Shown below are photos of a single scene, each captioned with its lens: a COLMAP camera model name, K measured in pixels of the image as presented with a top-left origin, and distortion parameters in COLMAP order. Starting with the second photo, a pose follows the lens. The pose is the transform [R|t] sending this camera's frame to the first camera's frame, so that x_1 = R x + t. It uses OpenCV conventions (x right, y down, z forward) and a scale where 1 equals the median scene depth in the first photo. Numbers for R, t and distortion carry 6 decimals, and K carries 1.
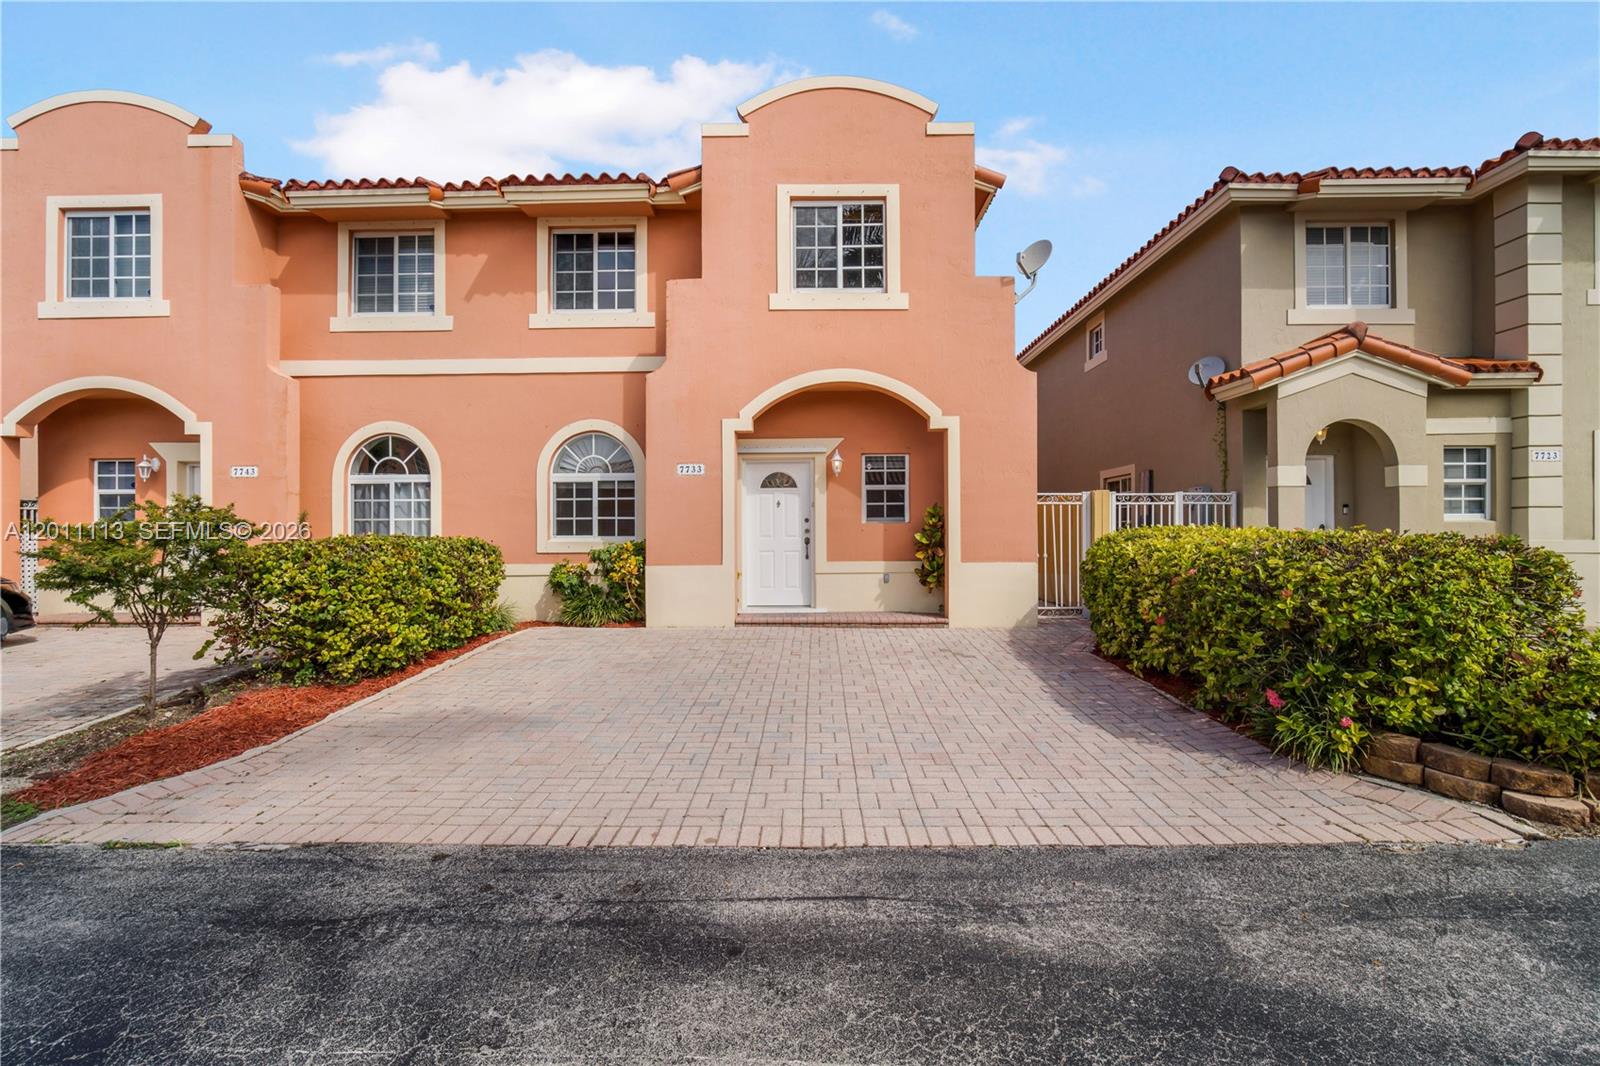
lens RADIAL K [[700.4, 0, 812.9], [0, 700.4, 525.9], [0, 0, 1]] dist [-0.008079, 0.001148]
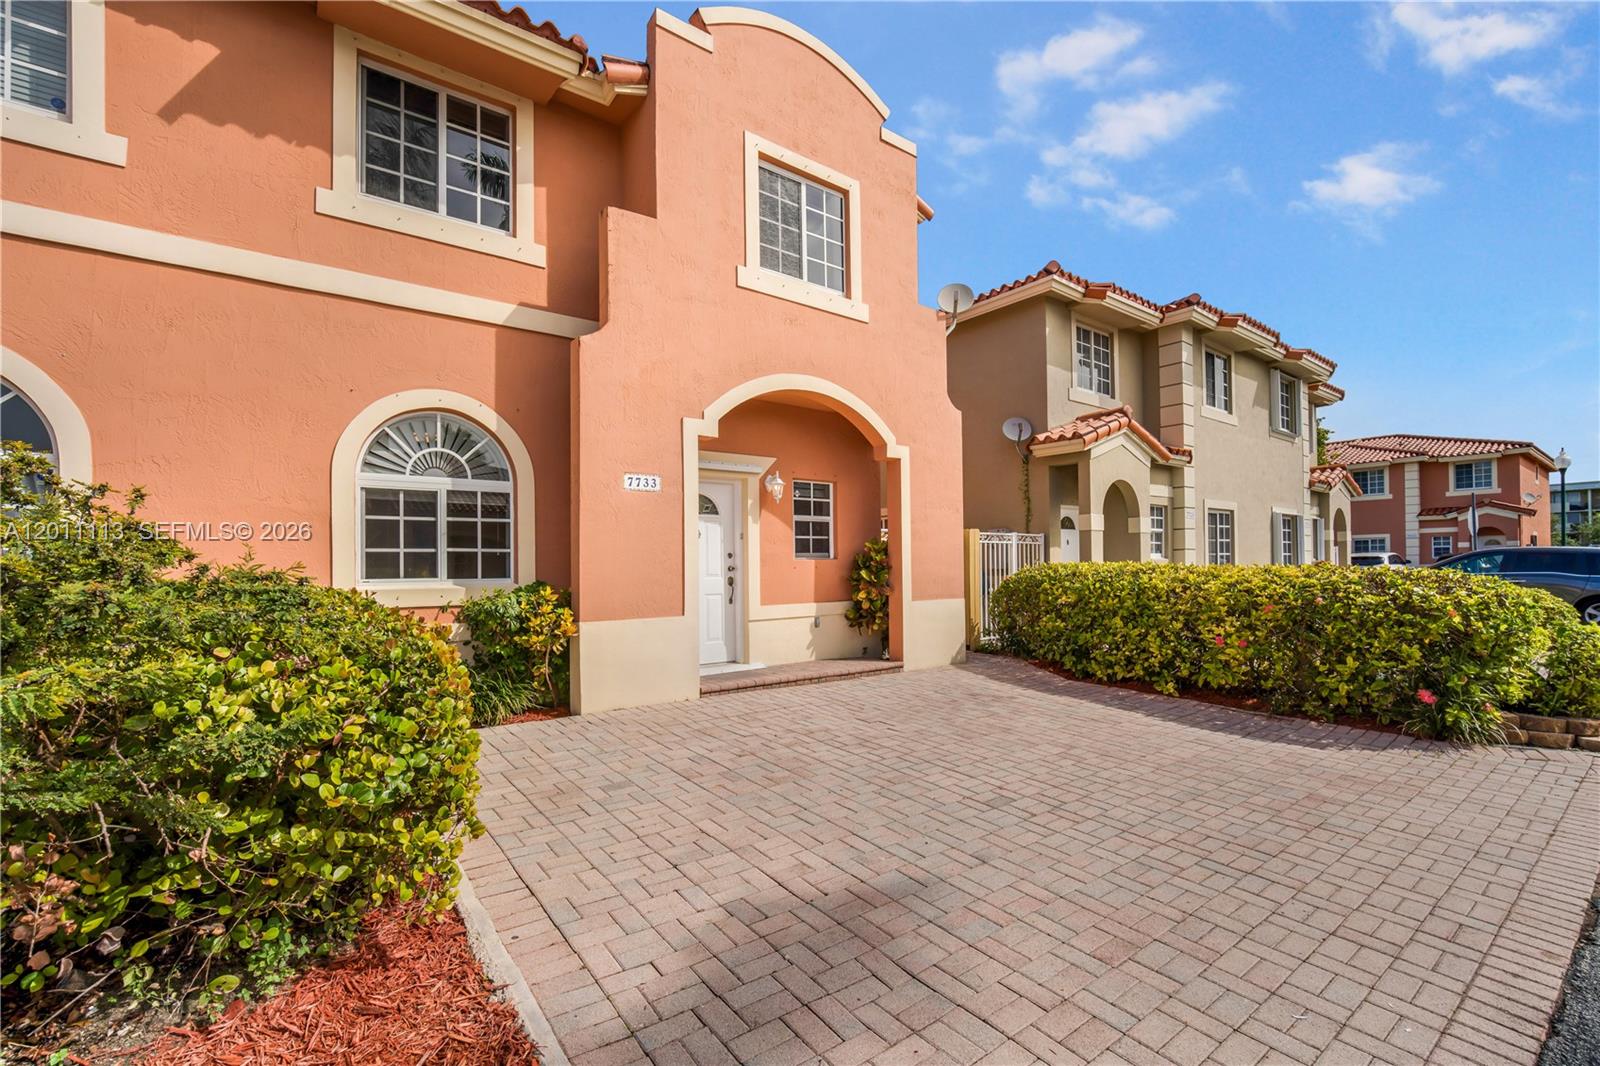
lens RADIAL K [[700.4, 0, 828.0], [0, 700.4, 554.0], [0, 0, 1]] dist [-0.008079, 0.001148]
pose [[0.779079, 0.007363, 0.626882, -0.460833], [0.000689, 0.999920, -0.012602, 0.000452], [-0.626925, 0.010250, 0.779012, 0.325828]]
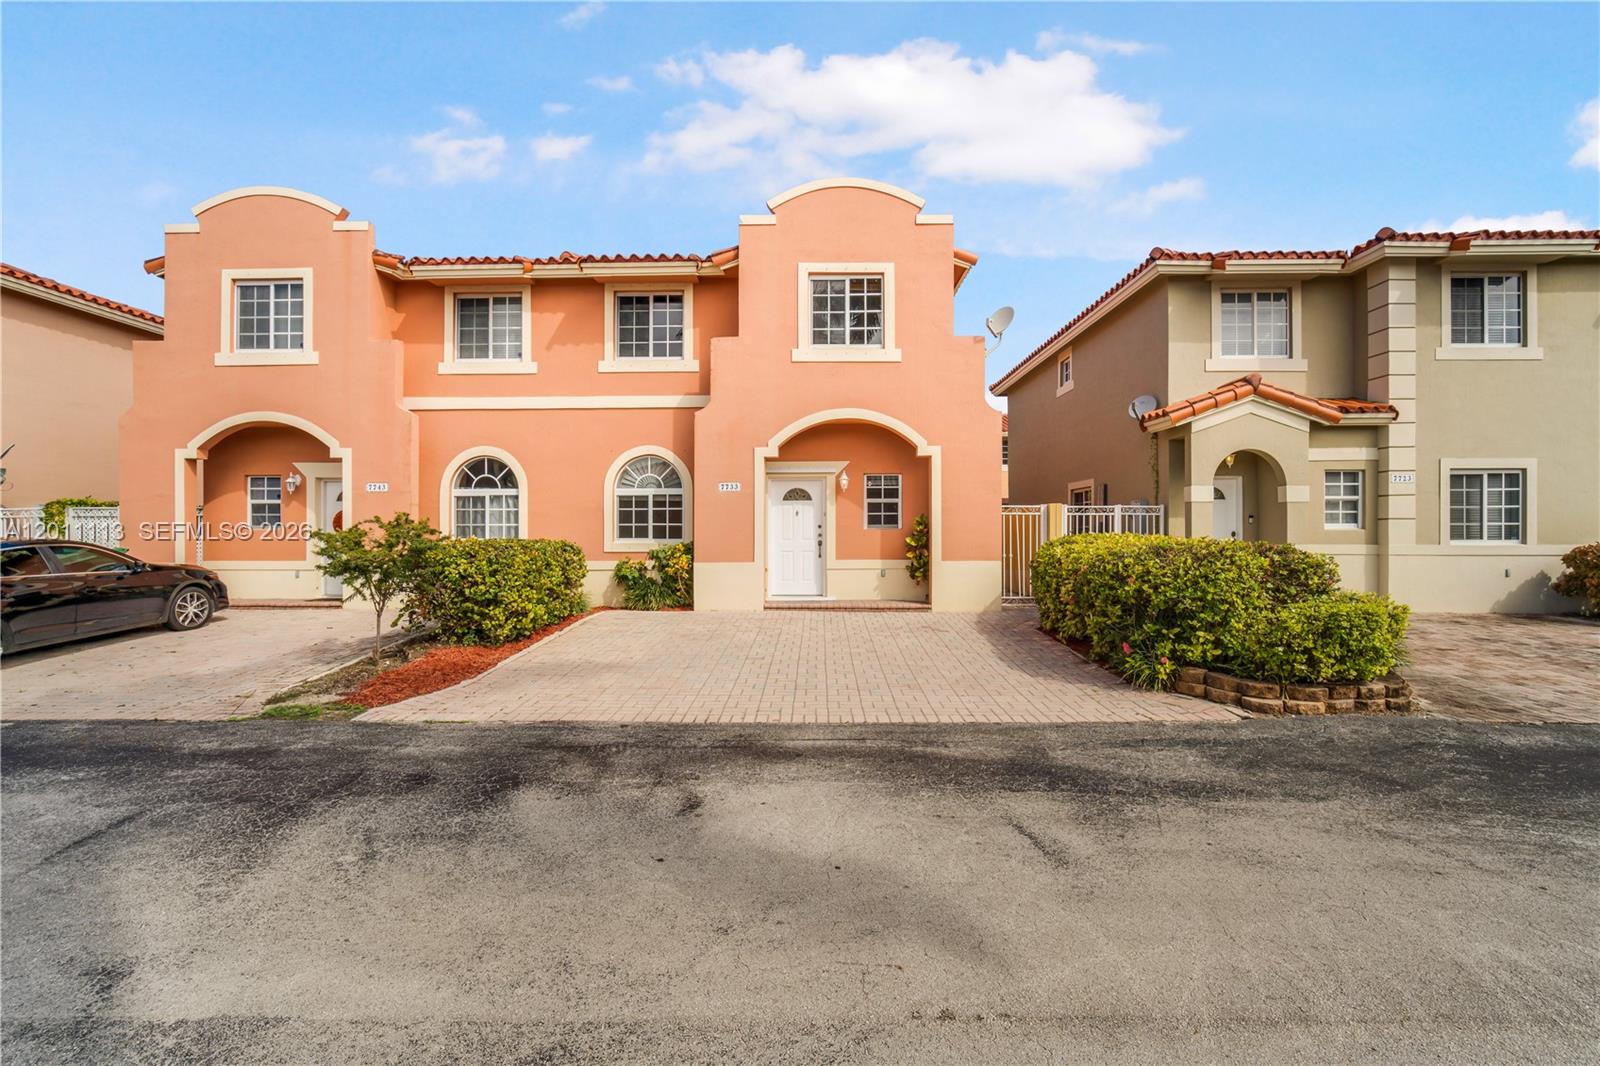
lens RADIAL K [[700.4, 0, 816.4], [0, 700.4, 524.6], [0, 0, 1]] dist [-0.008079, 0.001148]
pose [[0.999991, 0.003693, 0.002260, -0.018695], [-0.003693, 0.999993, 0.000139, -0.012667], [-0.002259, -0.000147, 0.999997, -0.266791]]
